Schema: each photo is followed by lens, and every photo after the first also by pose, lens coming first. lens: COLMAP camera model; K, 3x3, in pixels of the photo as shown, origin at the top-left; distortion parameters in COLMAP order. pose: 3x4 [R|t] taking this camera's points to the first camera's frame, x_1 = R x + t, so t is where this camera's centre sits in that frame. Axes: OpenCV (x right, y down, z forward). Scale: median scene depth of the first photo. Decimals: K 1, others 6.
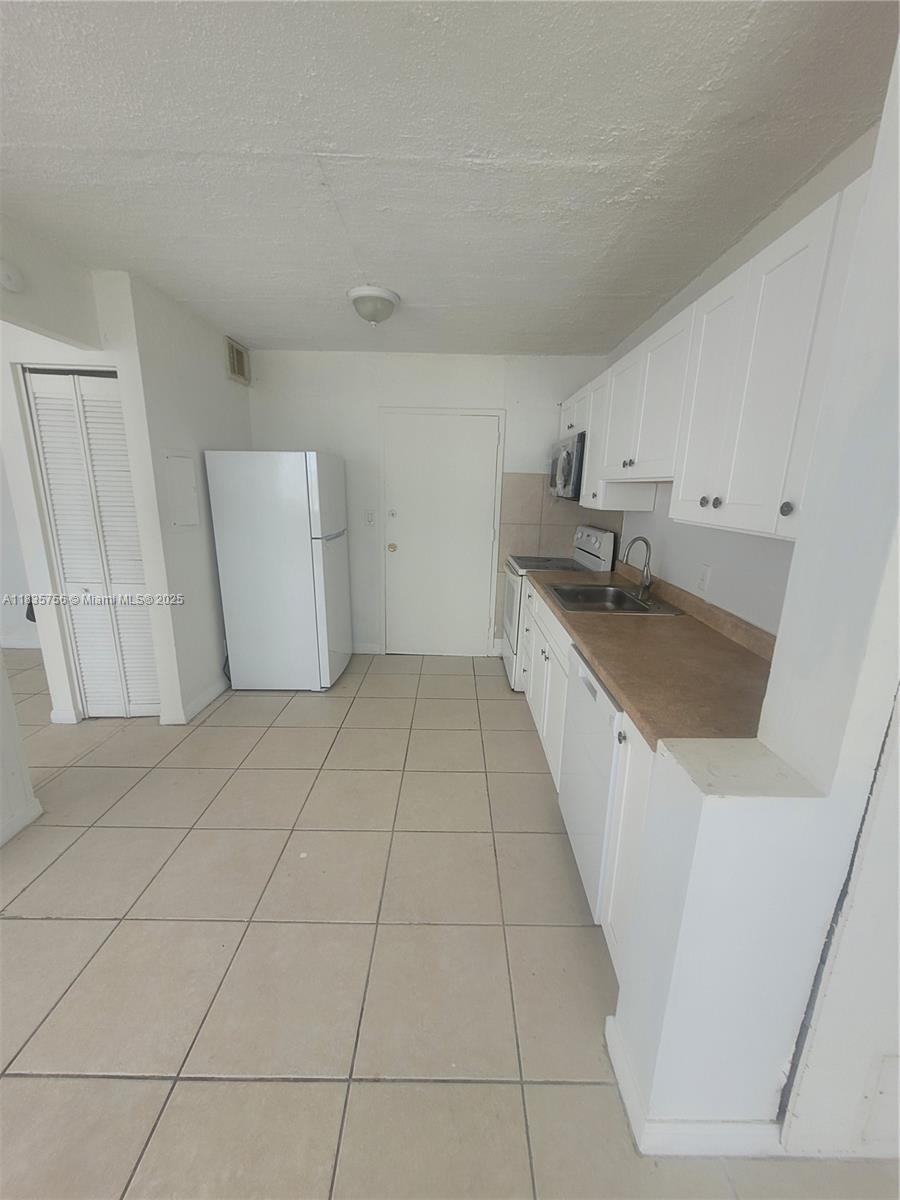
lens RADIAL K [[470.4, 0, 450.8], [0, 470.4, 597.5], [0, 0, 1]] dist [0.016224, 0.000159]
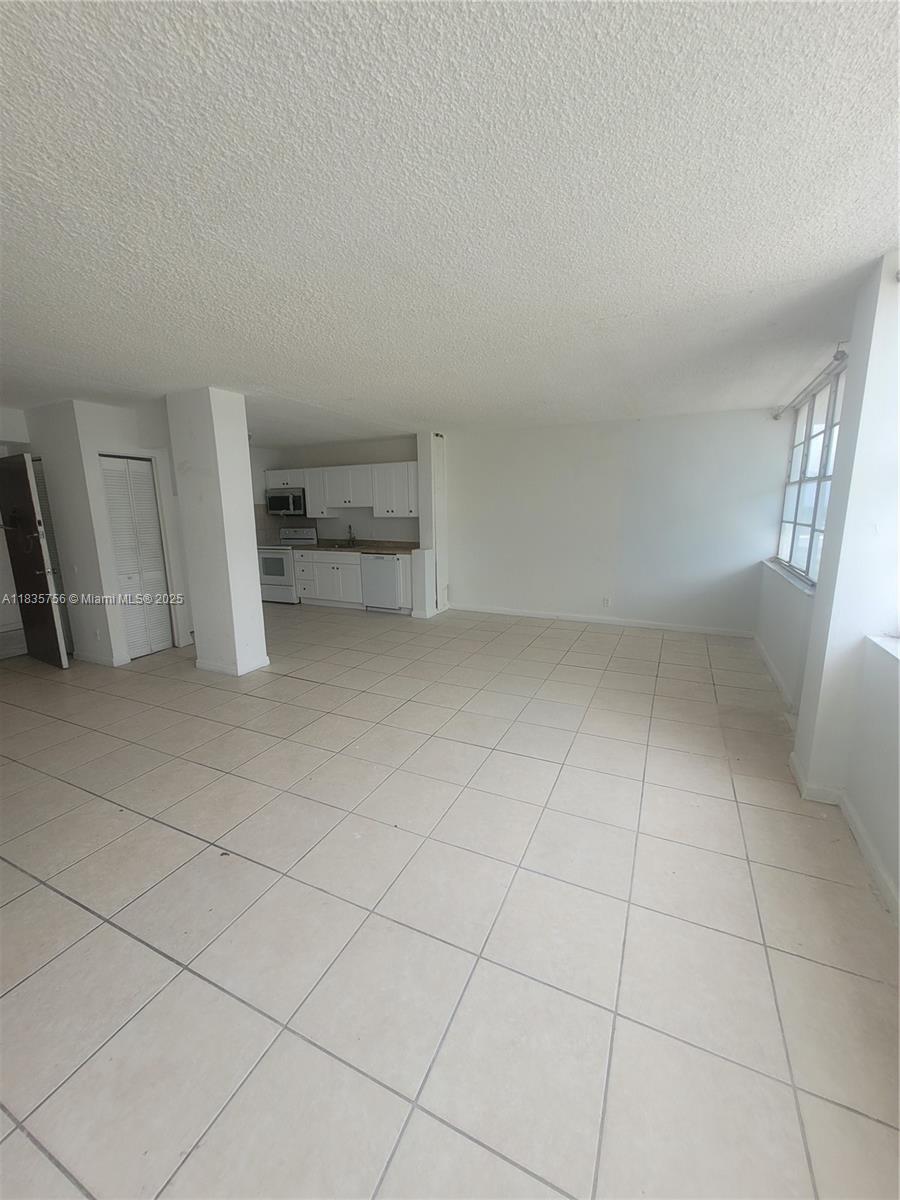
lens RADIAL K [[470.4, 0, 451.8], [0, 470.4, 600.6], [0, 0, 1]] dist [0.016224, 0.000159]
pose [[0.421646, -0.200982, 0.884206, -2.018533], [0.234841, 0.966060, 0.107600, 0.170018], [-0.875822, 0.162279, 0.454534, -0.876878]]
